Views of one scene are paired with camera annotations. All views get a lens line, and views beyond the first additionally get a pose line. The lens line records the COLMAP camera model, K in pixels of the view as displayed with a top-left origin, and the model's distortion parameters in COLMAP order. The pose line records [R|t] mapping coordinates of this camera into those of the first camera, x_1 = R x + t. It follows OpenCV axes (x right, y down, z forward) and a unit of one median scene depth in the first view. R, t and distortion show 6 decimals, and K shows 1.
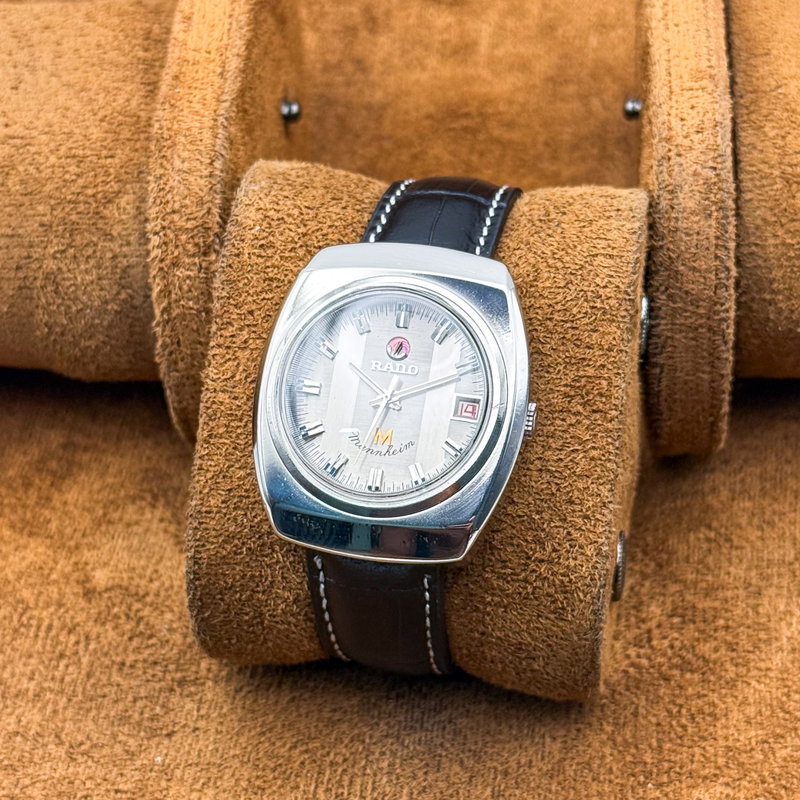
lens RADIAL K [[2148.1, 0, 400.0], [0, 2148.1, 400.0], [0, 0, 1]] dist [-0.017340, 1.086617]
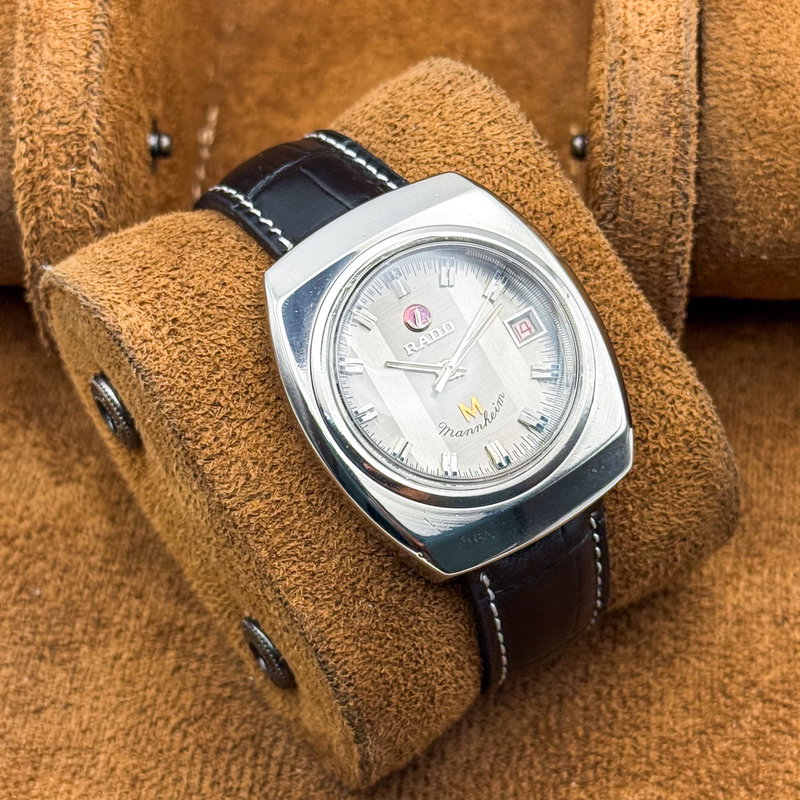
lens RADIAL K [[2148.1, 0, 400.0], [0, 2148.1, 400.0], [0, 0, 1]] dist [-0.017340, 1.086617]
pose [[0.999326, 0.019404, 0.031166, 0.012011], [-0.024146, 0.986849, 0.159831, -0.115350], [-0.027655, -0.160476, 0.986652, 0.135508]]
